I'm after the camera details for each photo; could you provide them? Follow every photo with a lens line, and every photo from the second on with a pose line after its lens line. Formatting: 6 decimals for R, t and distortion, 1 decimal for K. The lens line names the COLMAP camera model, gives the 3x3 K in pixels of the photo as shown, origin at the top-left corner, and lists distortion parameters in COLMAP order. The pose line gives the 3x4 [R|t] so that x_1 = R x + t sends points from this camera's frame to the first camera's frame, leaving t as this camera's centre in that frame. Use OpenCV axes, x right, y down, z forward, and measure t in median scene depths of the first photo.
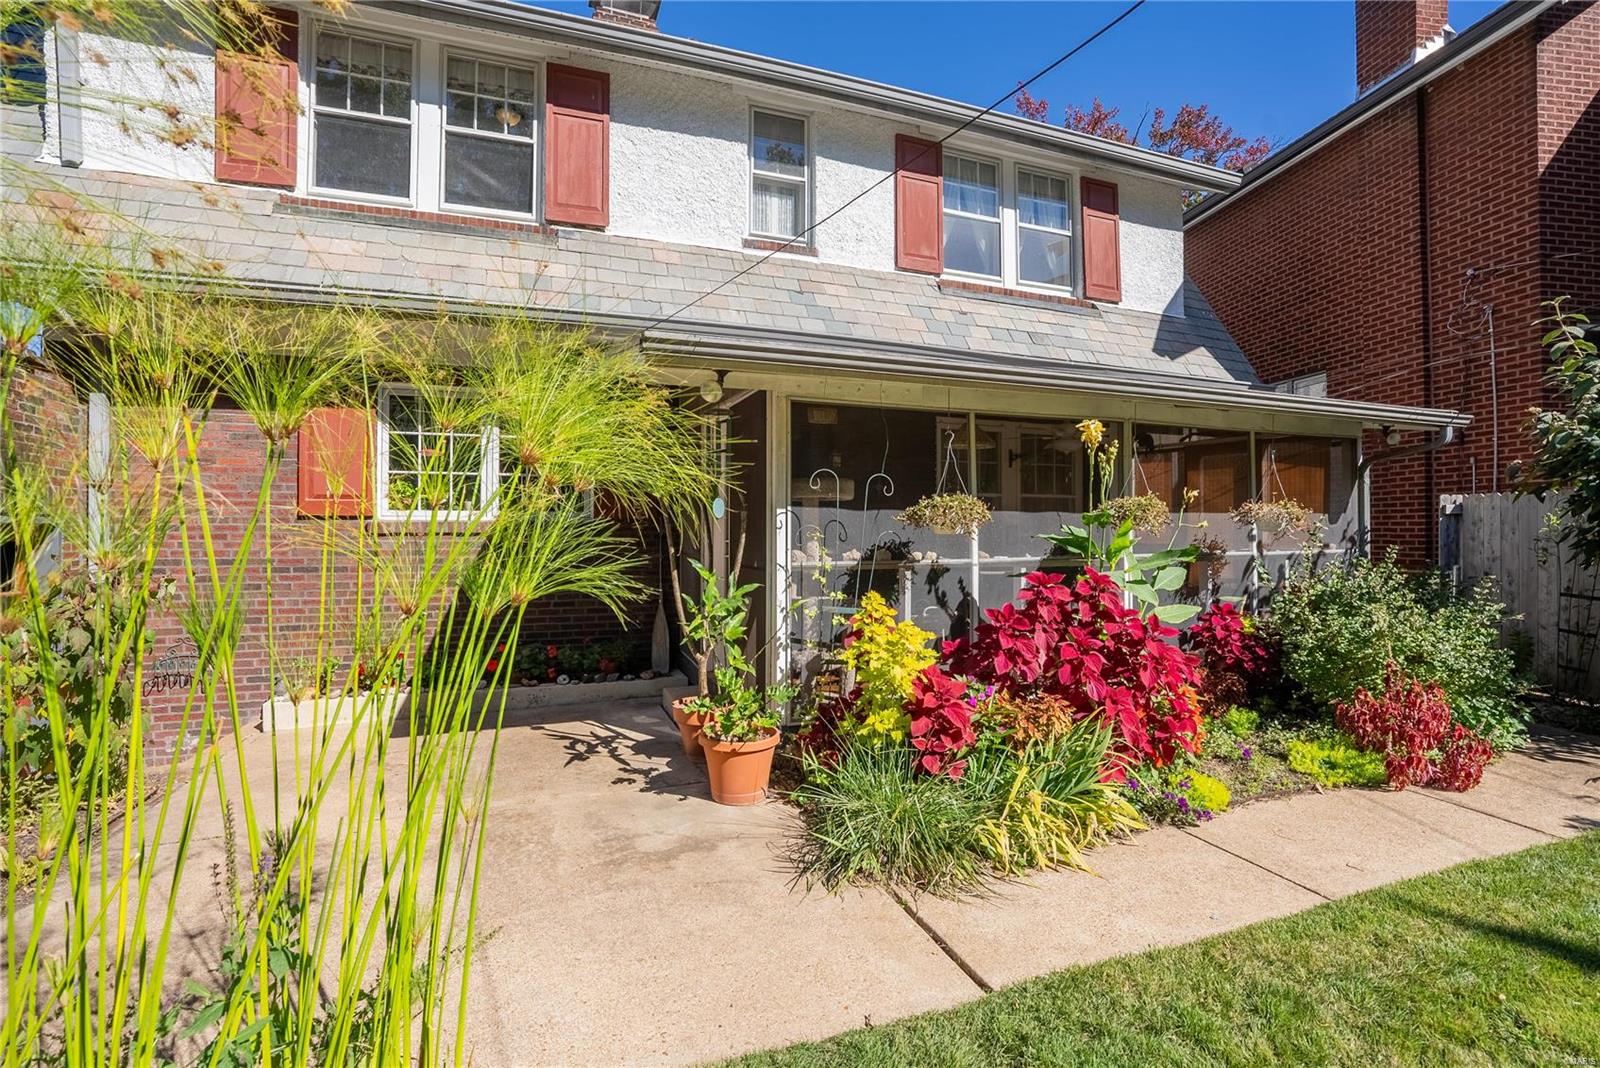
lens RADIAL K [[748.4, 0, 801.0], [0, 748.4, 534.5], [0, 0, 1]] dist [-0.004027, 0.001737]
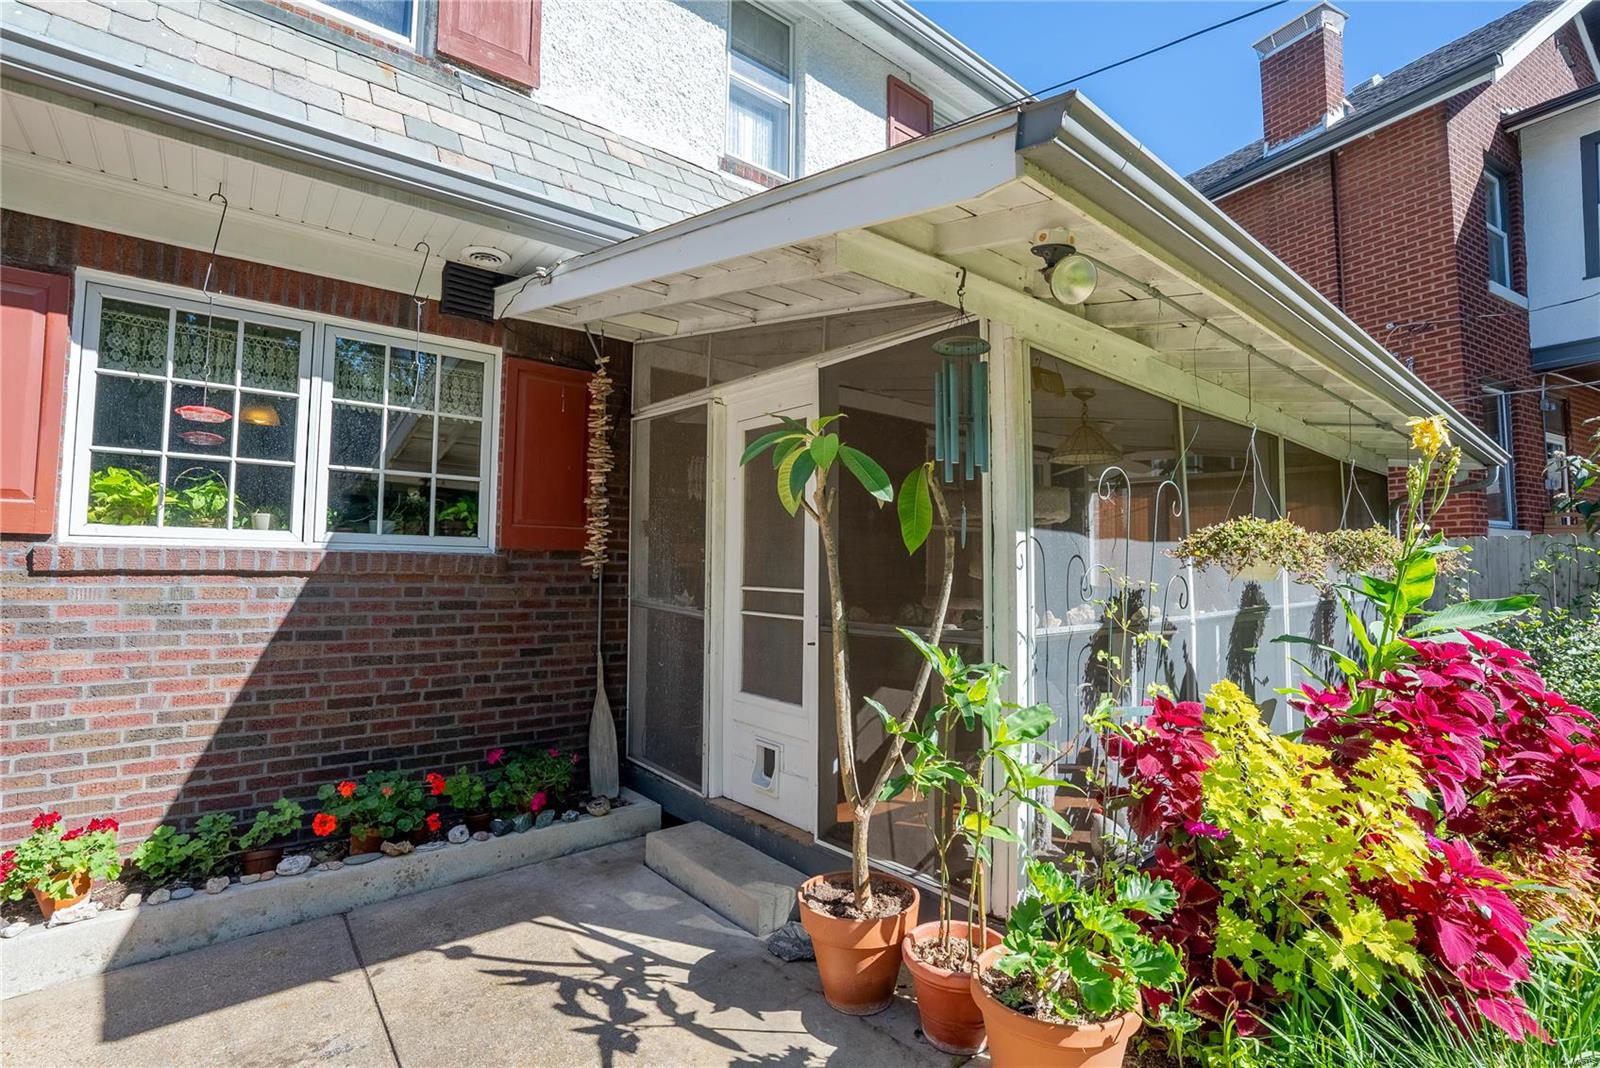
lens RADIAL K [[748.4, 0, 800.1], [0, 748.4, 527.9], [0, 0, 1]] dist [-0.004027, 0.001737]
pose [[0.941476, 0.025150, 0.336140, -0.239223], [-0.005495, 0.998225, -0.059296, -0.002917], [-0.337035, 0.053979, 0.939943, 0.329718]]
